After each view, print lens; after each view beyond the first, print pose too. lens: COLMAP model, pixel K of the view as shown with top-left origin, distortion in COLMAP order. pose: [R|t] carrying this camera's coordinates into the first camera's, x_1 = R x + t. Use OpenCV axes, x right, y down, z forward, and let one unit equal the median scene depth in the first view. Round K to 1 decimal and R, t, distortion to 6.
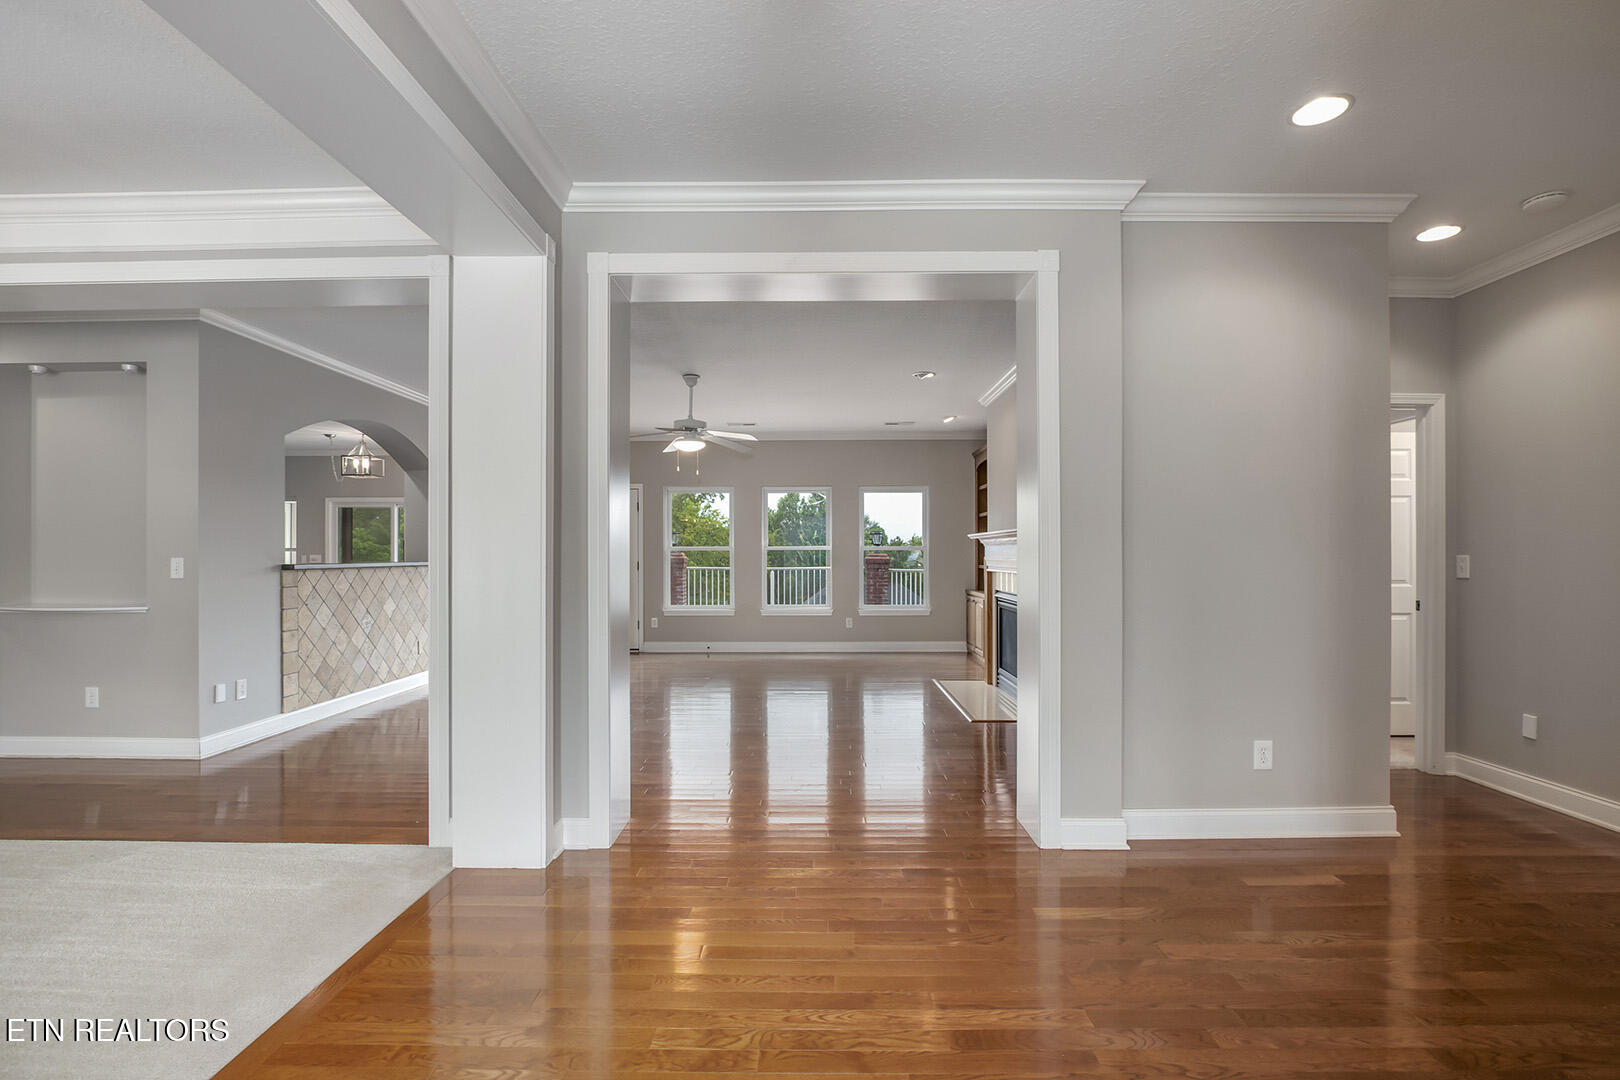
lens RADIAL K [[765.0, 0, 811.4], [0, 765.0, 548.1], [0, 0, 1]] dist [-0.018151, 0.001754]
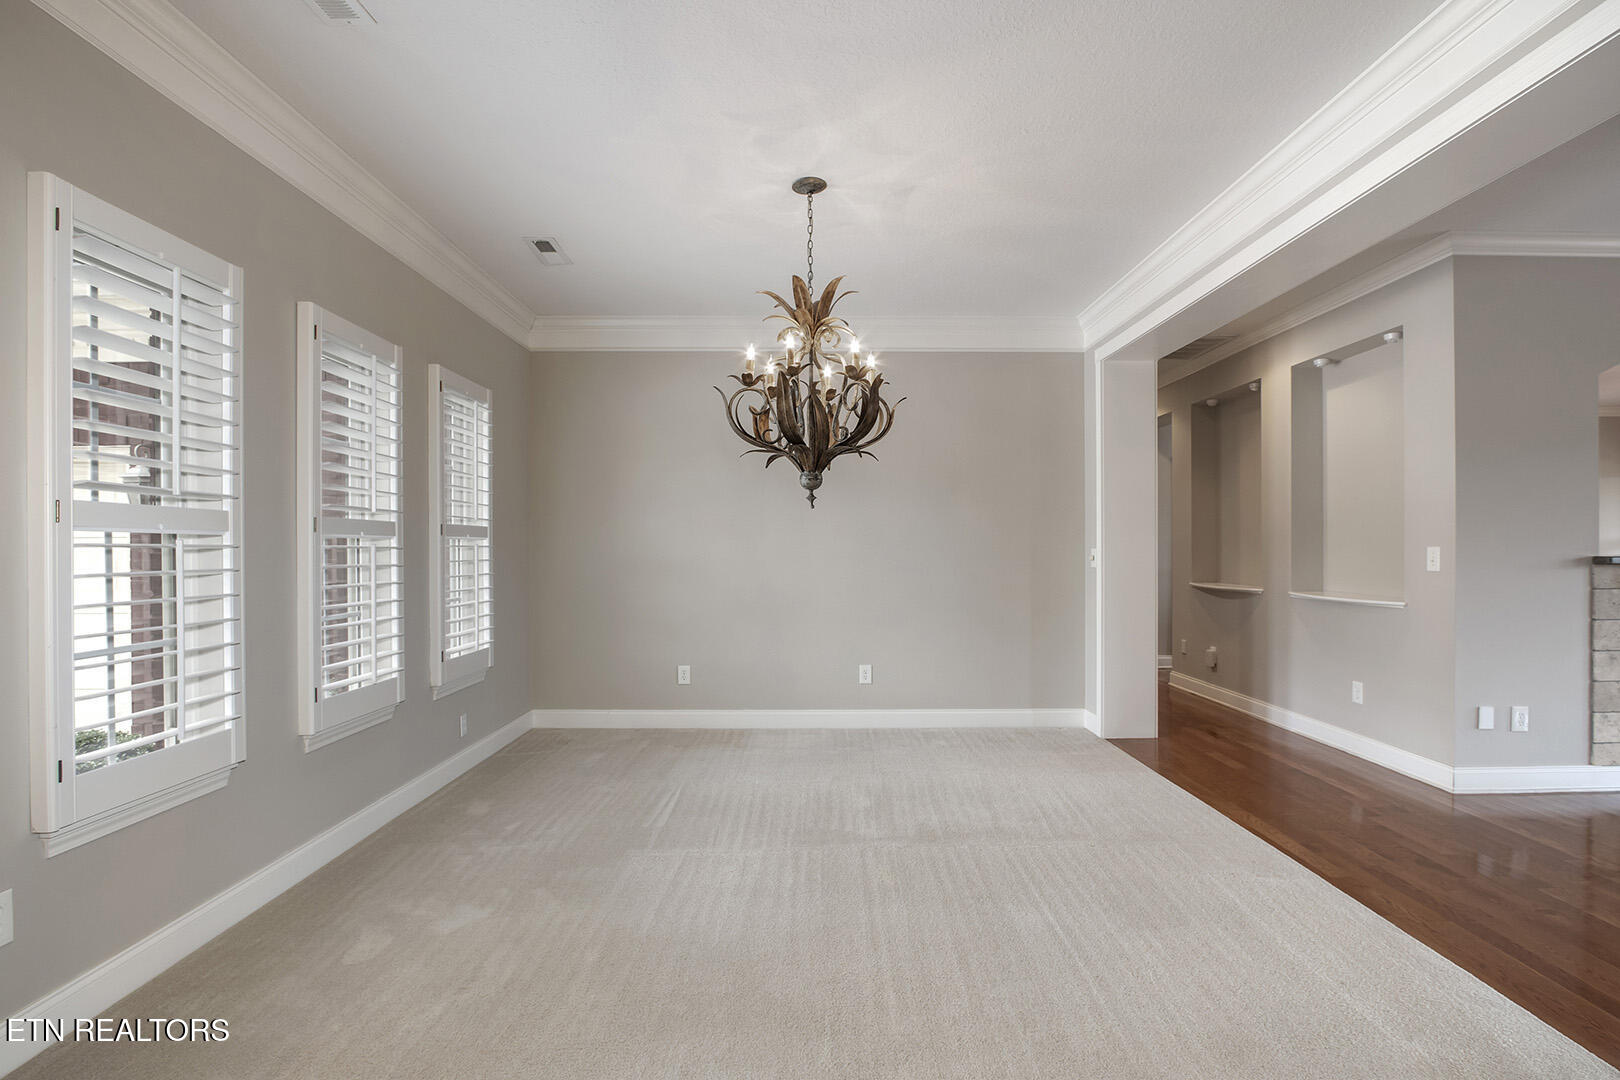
lens RADIAL K [[765.0, 0, 812.5], [0, 765.0, 549.9], [0, 0, 1]] dist [-0.018151, 0.001754]
pose [[0.025417, 0.009305, -0.999634, -0.010435], [0.011502, 0.999888, 0.009600, 0.000070], [0.999611, -0.011742, 0.025307, 0.251644]]
